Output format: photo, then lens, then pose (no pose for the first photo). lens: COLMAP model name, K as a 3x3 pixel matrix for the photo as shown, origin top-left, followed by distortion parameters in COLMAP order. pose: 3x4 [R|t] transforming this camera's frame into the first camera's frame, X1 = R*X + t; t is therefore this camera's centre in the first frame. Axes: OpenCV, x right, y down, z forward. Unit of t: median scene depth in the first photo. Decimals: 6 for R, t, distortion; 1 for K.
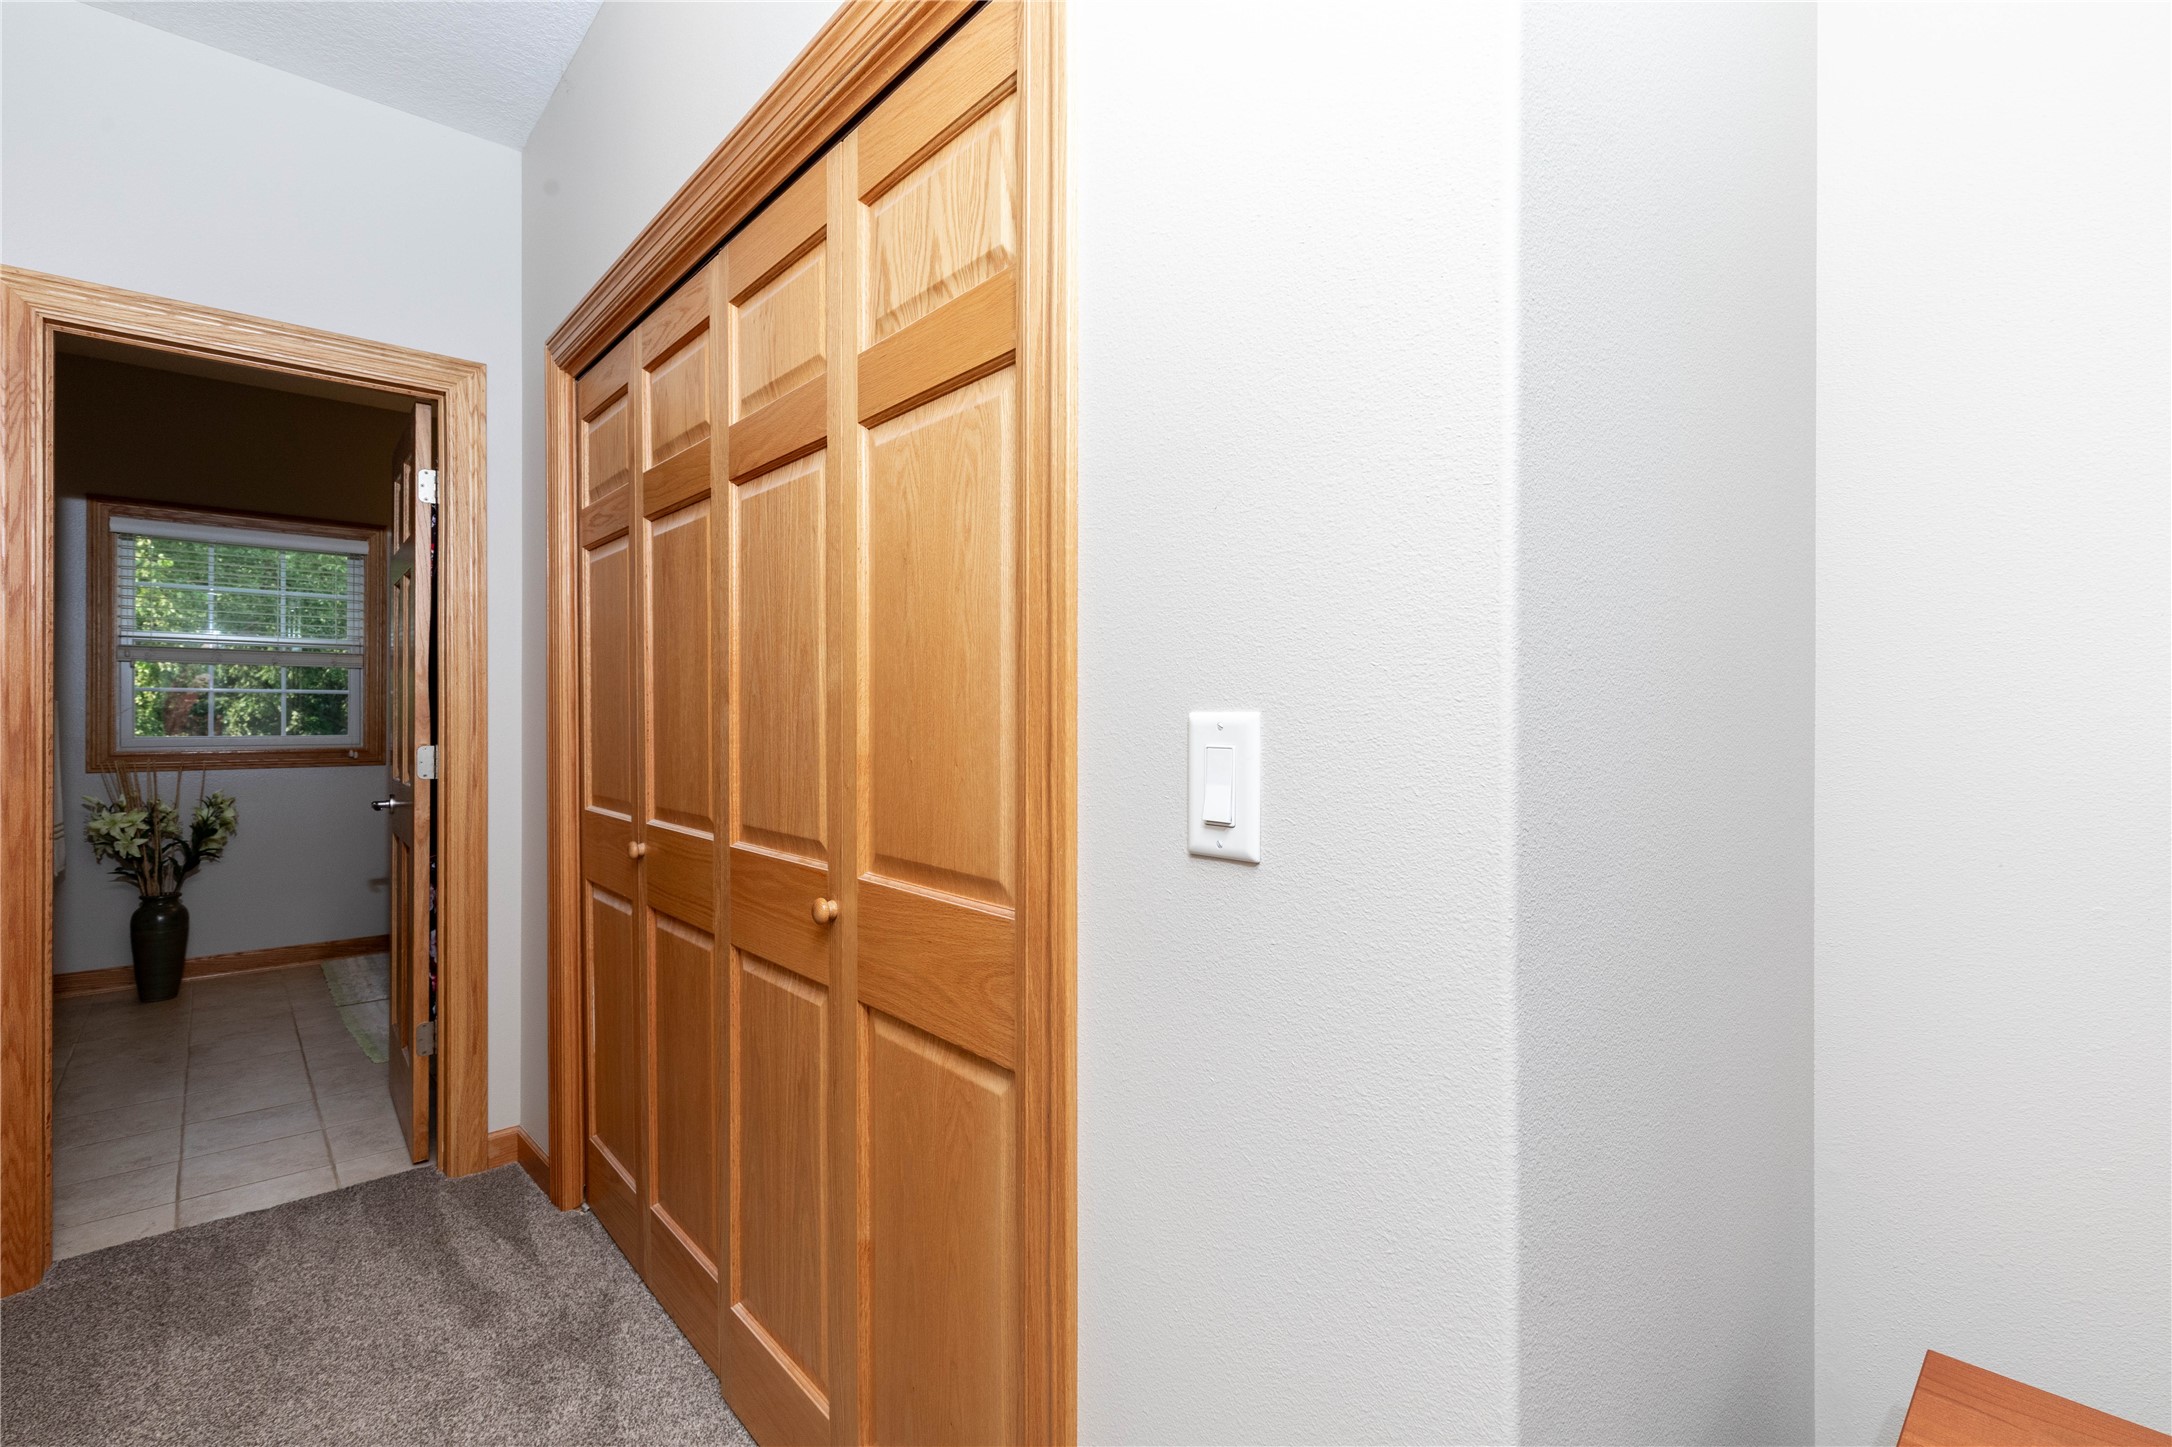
lens RADIAL K [[986.4, 0, 1100.8], [0, 986.4, 717.5], [0, 0, 1]] dist [0.007245, -0.000899]
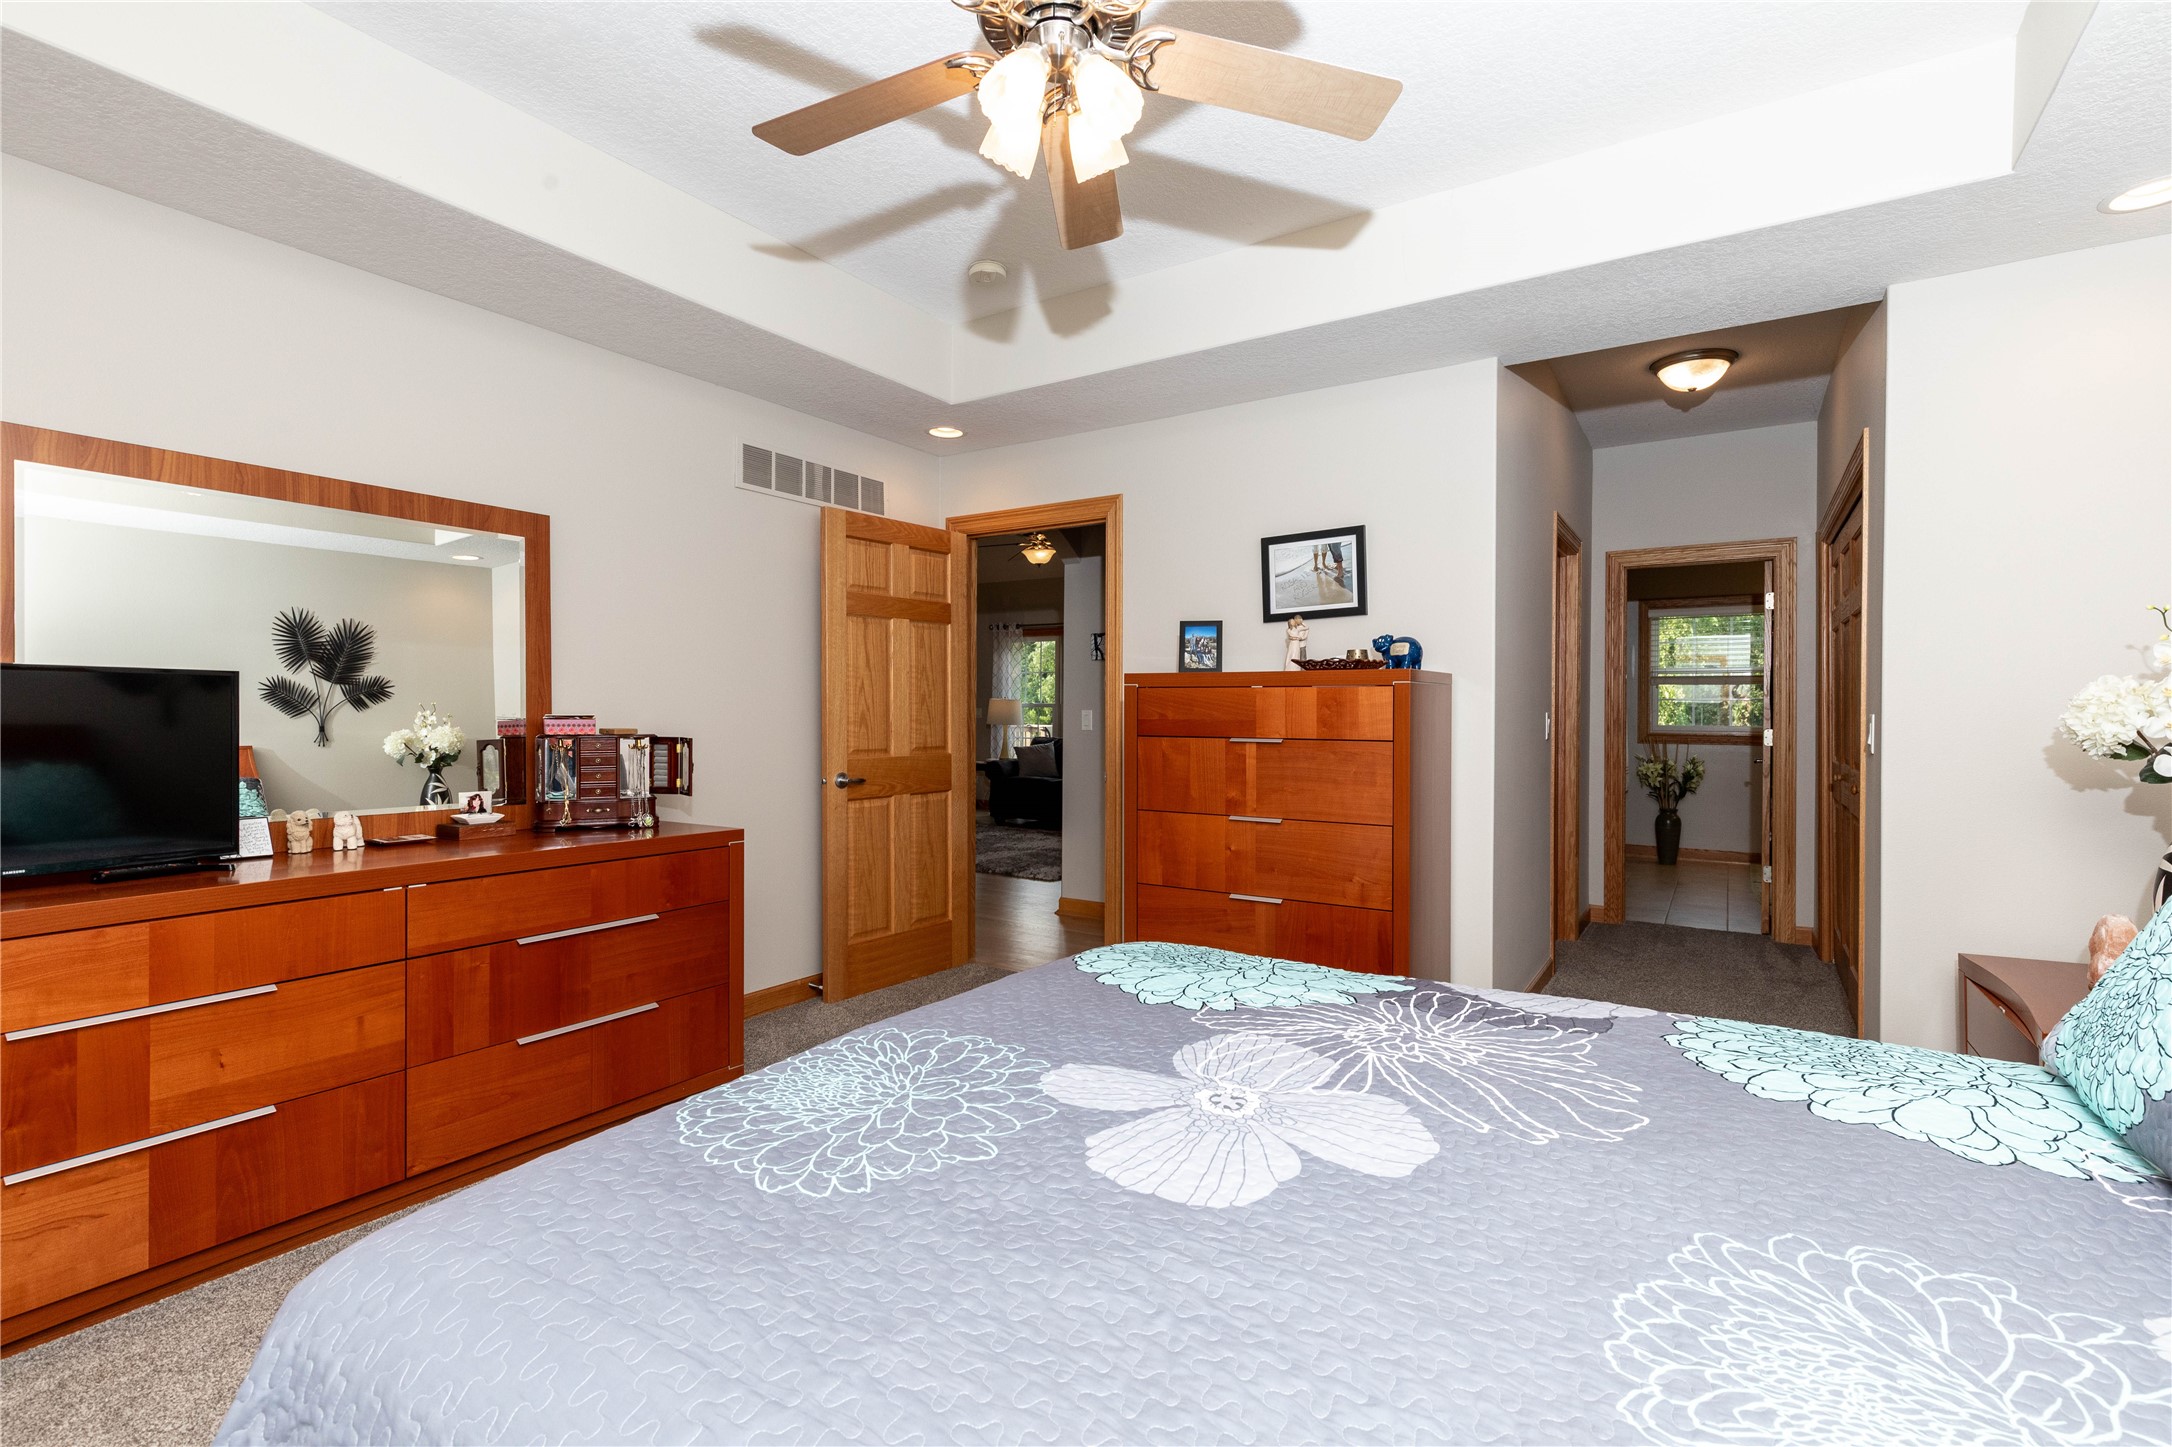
lens RADIAL K [[986.4, 0, 1099.3], [0, 986.4, 718.1], [0, 0, 1]] dist [0.007245, -0.000899]
pose [[0.267741, 0.005367, -0.963476, 0.984997], [-0.003581, 0.999983, 0.004575, 0.001305], [0.963484, 0.002226, 0.267756, -0.940284]]
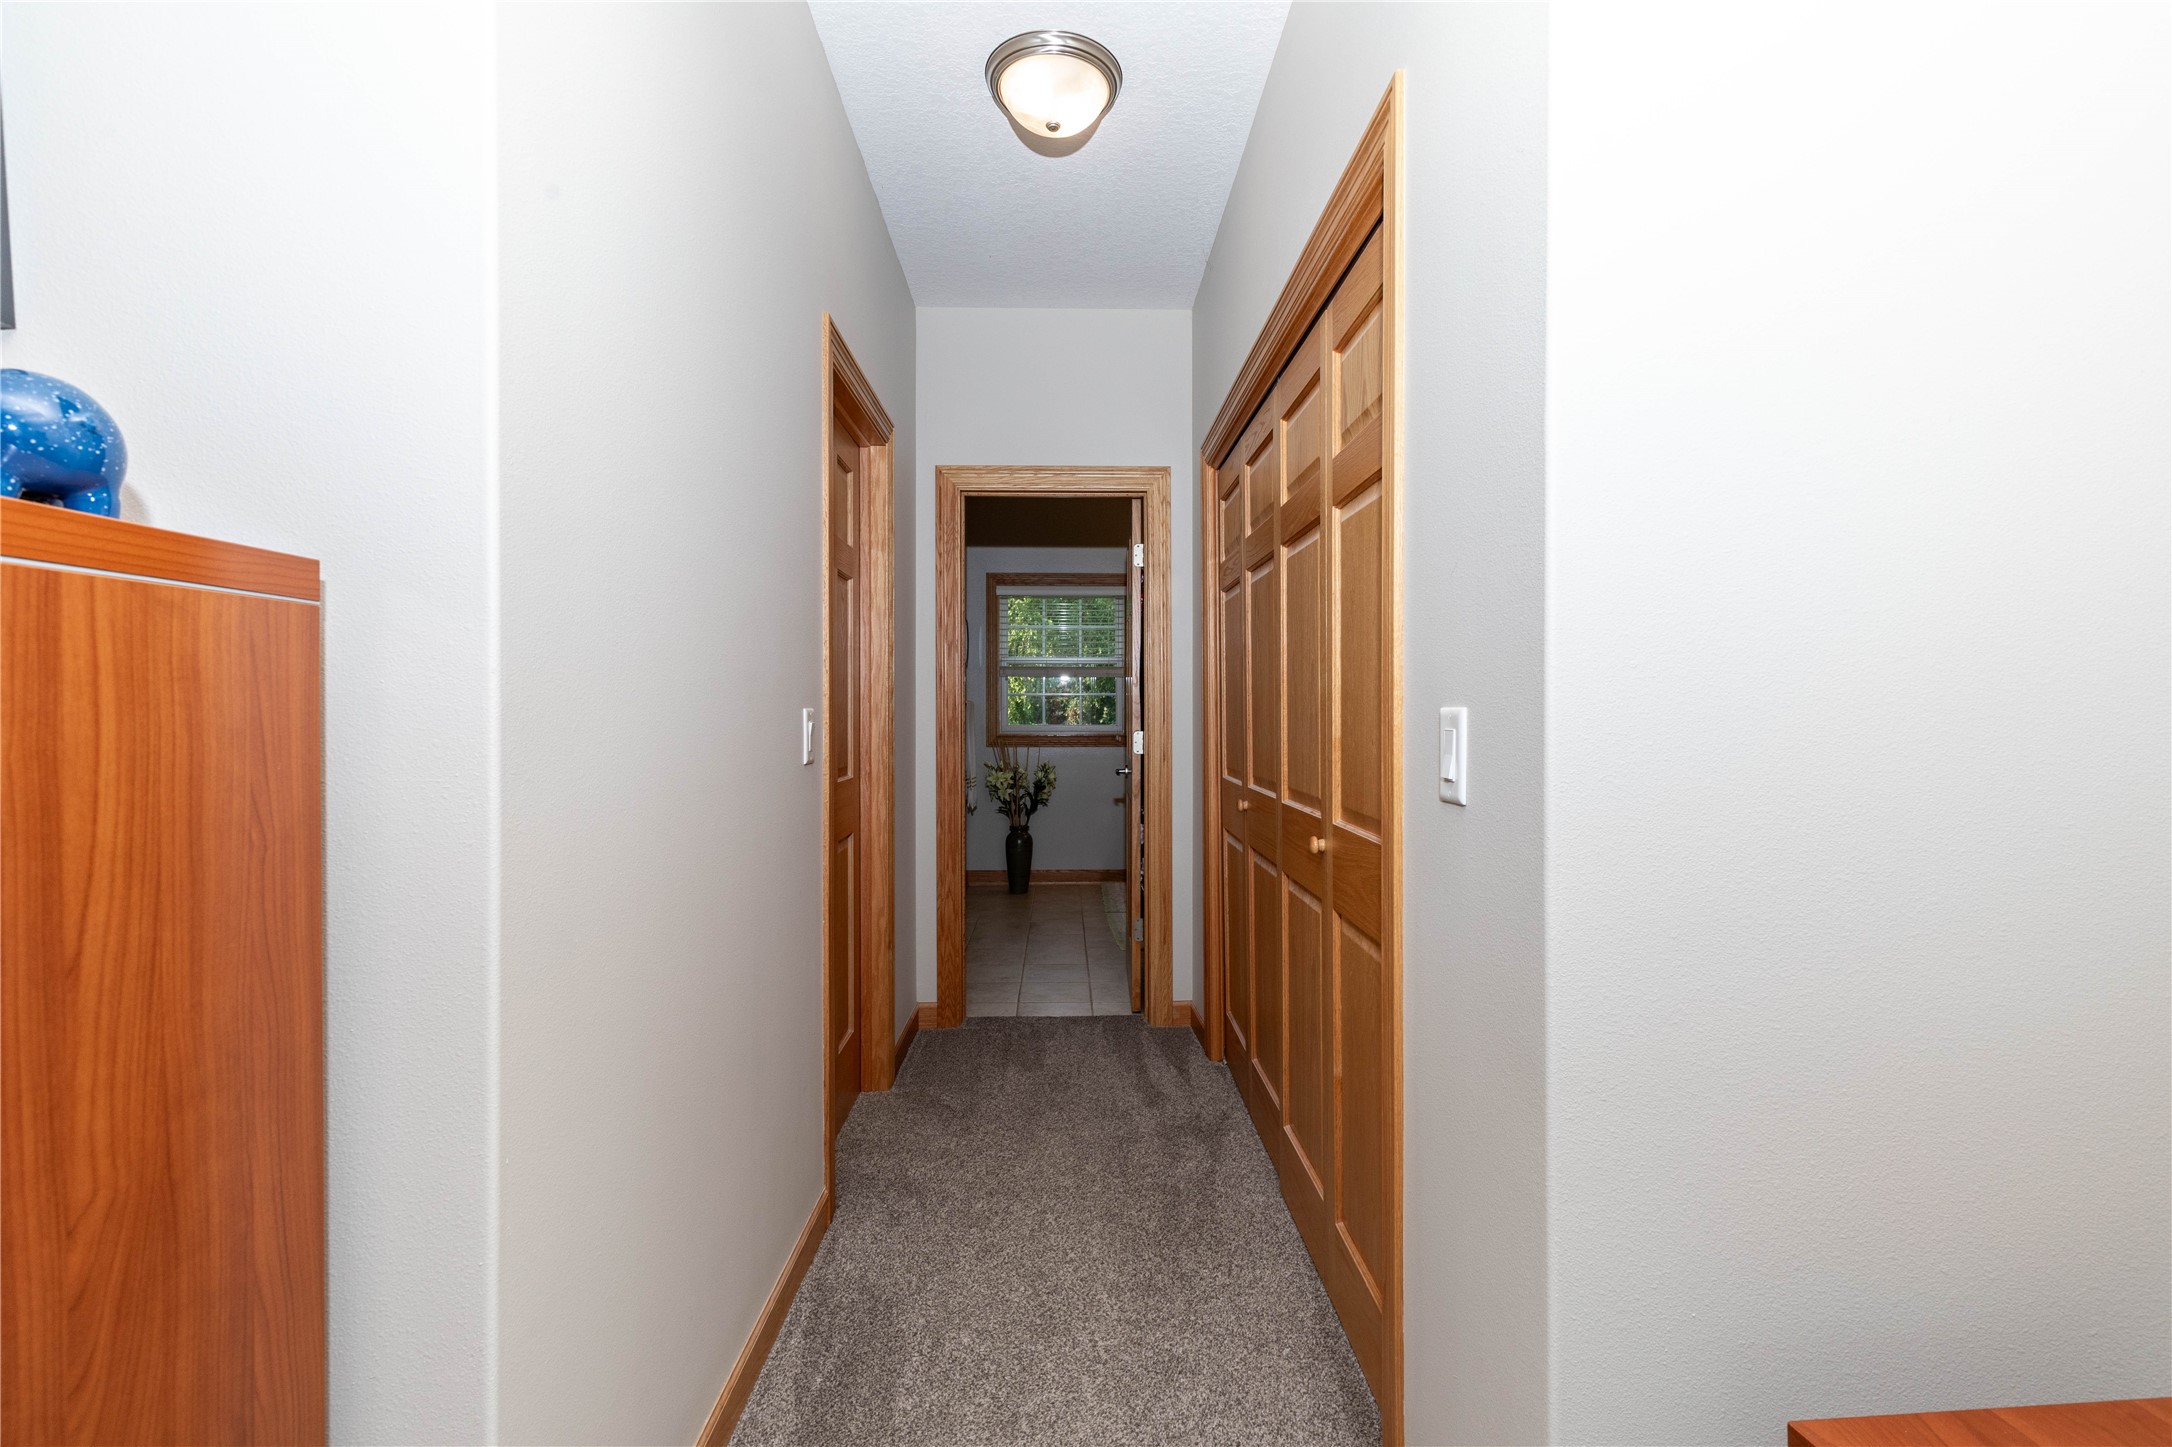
lens RADIAL K [[986.4, 0, 1086.1], [0, 986.4, 715.4], [0, 0, 1]] dist [0.007245, -0.000899]
pose [[0.760015, 0.001011, -0.649905, 0.235849], [0.001451, 0.999994, 0.003252, 0.000430], [0.649904, -0.003414, 0.760009, -0.184956]]
